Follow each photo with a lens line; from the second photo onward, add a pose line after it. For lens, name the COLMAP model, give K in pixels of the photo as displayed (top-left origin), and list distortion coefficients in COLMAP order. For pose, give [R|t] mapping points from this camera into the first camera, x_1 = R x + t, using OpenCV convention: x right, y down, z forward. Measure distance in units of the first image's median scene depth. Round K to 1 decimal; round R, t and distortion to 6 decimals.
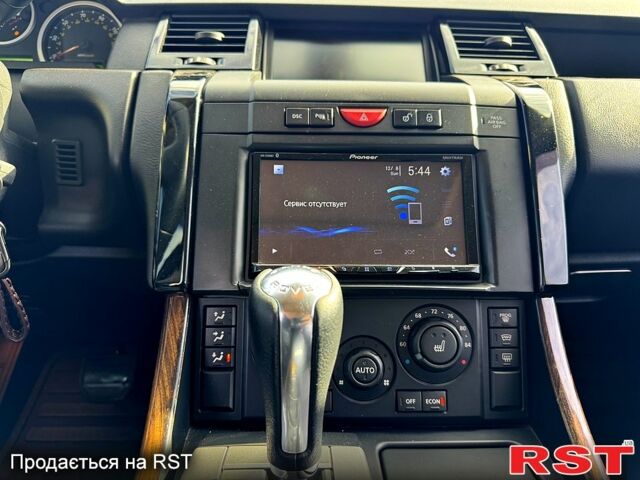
lens RADIAL K [[450.9, 0, 328.7], [0, 450.9, 246.2], [0, 0, 1]] dist [0.036532, -0.046701]
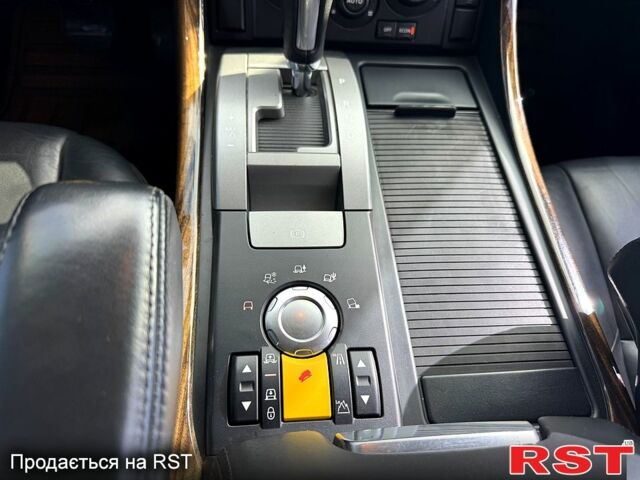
lens RADIAL K [[450.9, 0, 323.5], [0, 450.9, 236.6], [0, 0, 1]] dist [0.036532, -0.046701]
pose [[0.996504, 0.006364, 0.083305, -0.090649], [-0.055406, 0.796633, 0.601919, 0.049455], [-0.062532, -0.604430, 0.794200, -0.308878]]
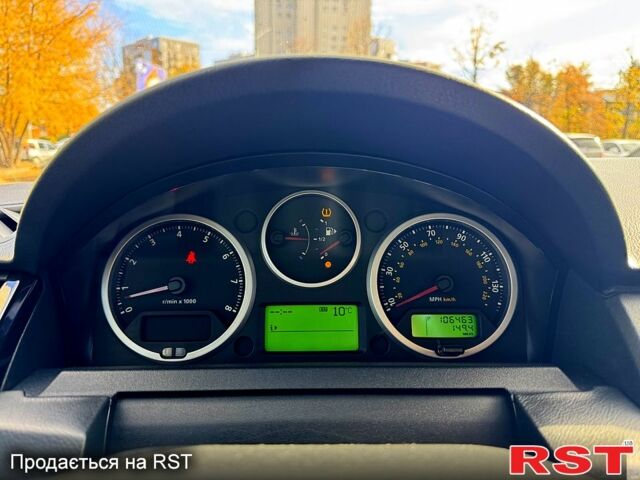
lens RADIAL K [[450.9, 0, 320.3], [0, 450.9, 242.9], [0, 0, 1]] dist [0.036532, -0.046701]
pose [[0.999452, -0.025691, -0.020889, -1.093278], [0.023200, 0.993457, -0.111828, -0.686573], [0.023625, 0.111282, 0.993508, 0.600765]]
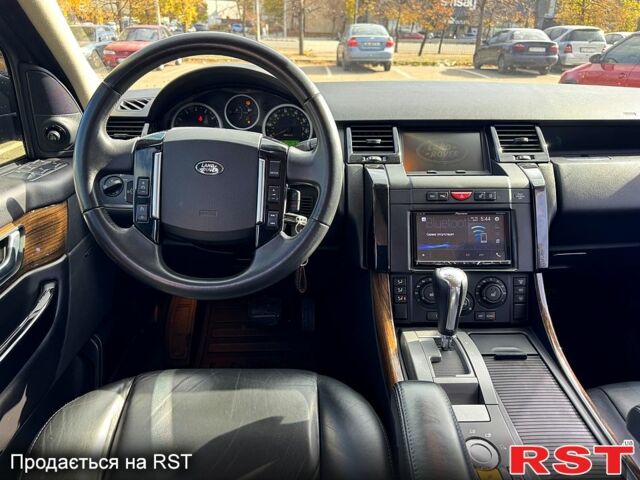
lens RADIAL K [[450.9, 0, 325.0], [0, 450.9, 242.1], [0, 0, 1]] dist [0.036532, -0.046701]
pose [[0.999854, -0.007152, -0.015543, -0.580076], [0.008869, 0.993515, 0.113353, -0.318555], [0.014632, -0.113475, 0.993433, -1.310986]]
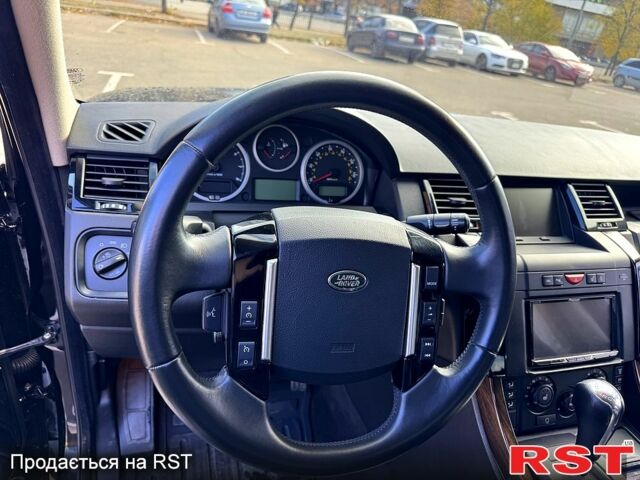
lens RADIAL K [[450.9, 0, 313.3], [0, 450.9, 243.5], [0, 0, 1]] dist [0.036532, -0.046701]
pose [[0.967607, -0.012721, 0.252142, -1.507568], [-0.031726, 0.984685, 0.171430, -0.736178], [-0.250461, -0.173876, 0.952385, -0.557598]]
